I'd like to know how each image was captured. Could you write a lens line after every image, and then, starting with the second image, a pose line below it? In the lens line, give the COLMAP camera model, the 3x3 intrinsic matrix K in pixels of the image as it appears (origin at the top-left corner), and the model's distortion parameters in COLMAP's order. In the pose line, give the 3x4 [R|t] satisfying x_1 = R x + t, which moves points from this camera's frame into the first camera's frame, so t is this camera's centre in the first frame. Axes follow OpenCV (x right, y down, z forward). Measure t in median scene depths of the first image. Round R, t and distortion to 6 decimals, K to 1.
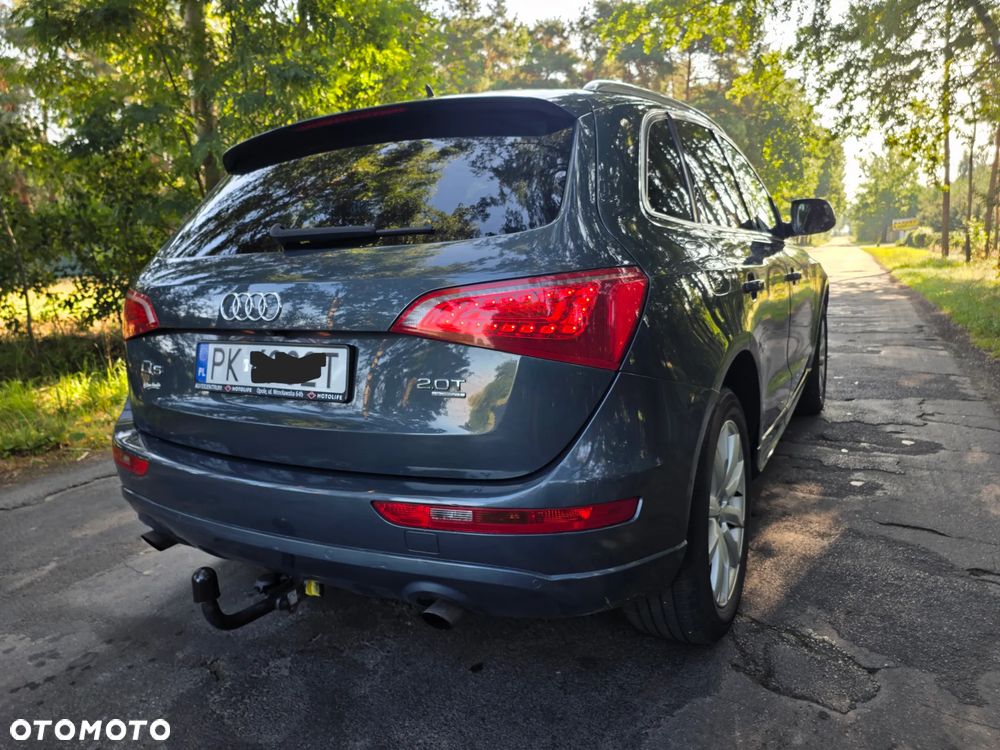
lens RADIAL K [[666.5, 0, 495.0], [0, 666.5, 373.3], [0, 0, 1]] dist [0.061784, -0.058293]
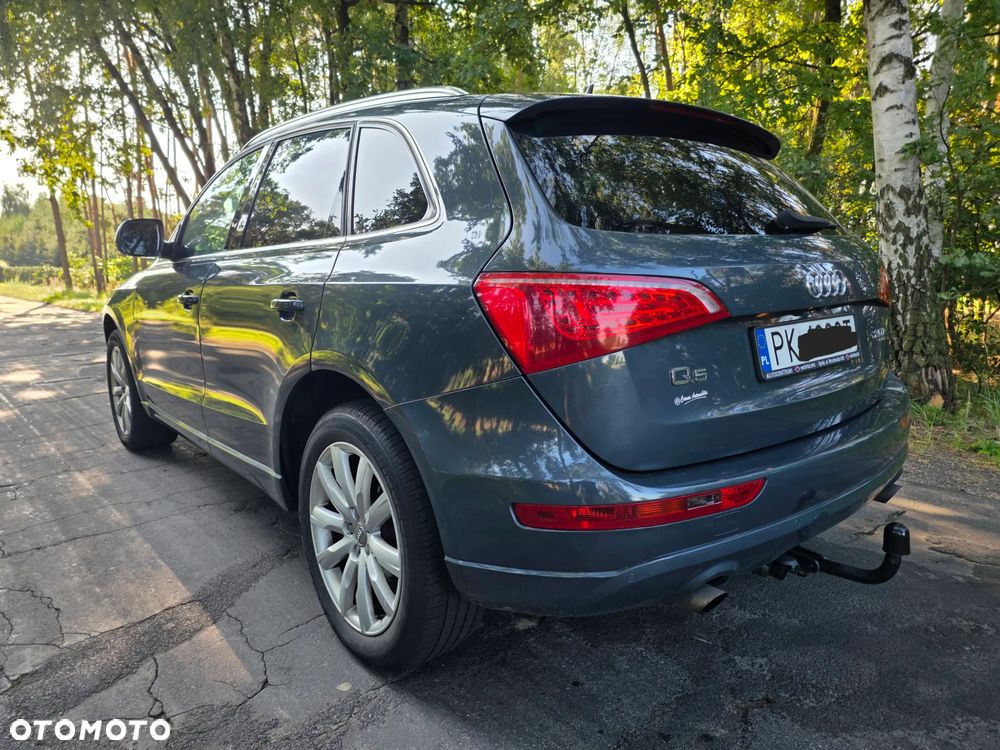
lens RADIAL K [[658.9, 0, 495.5], [0, 658.9, 360.9], [0, 0, 1]] dist [0.036923, -0.007267]
pose [[0.330342, -0.095405, 0.939027, -1.402914], [0.159293, 0.986243, 0.044164, -0.099267], [-0.930322, 0.134991, 0.340995, 1.038480]]
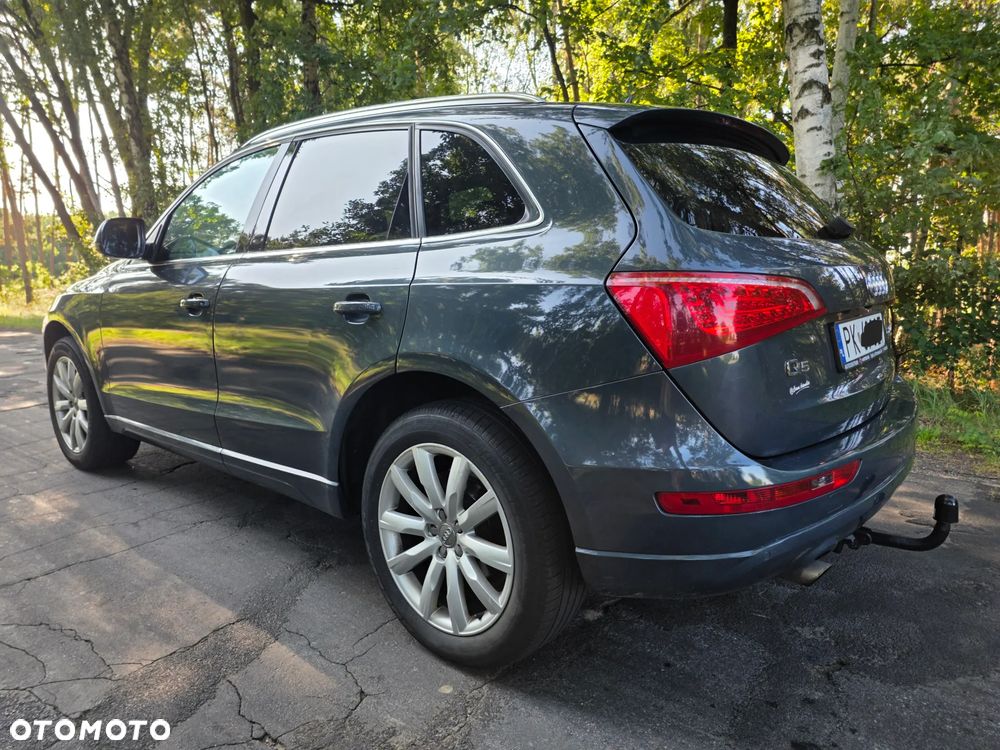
lens RADIAL K [[658.9, 0, 495.5], [0, 658.9, 360.9], [0, 0, 1]] dist [0.036923, -0.007267]
pose [[0.173153, -0.091334, 0.980651, -1.502199], [0.170679, 0.983408, 0.061454, -0.139452], [-0.969993, 0.156736, 0.185869, 1.323458]]
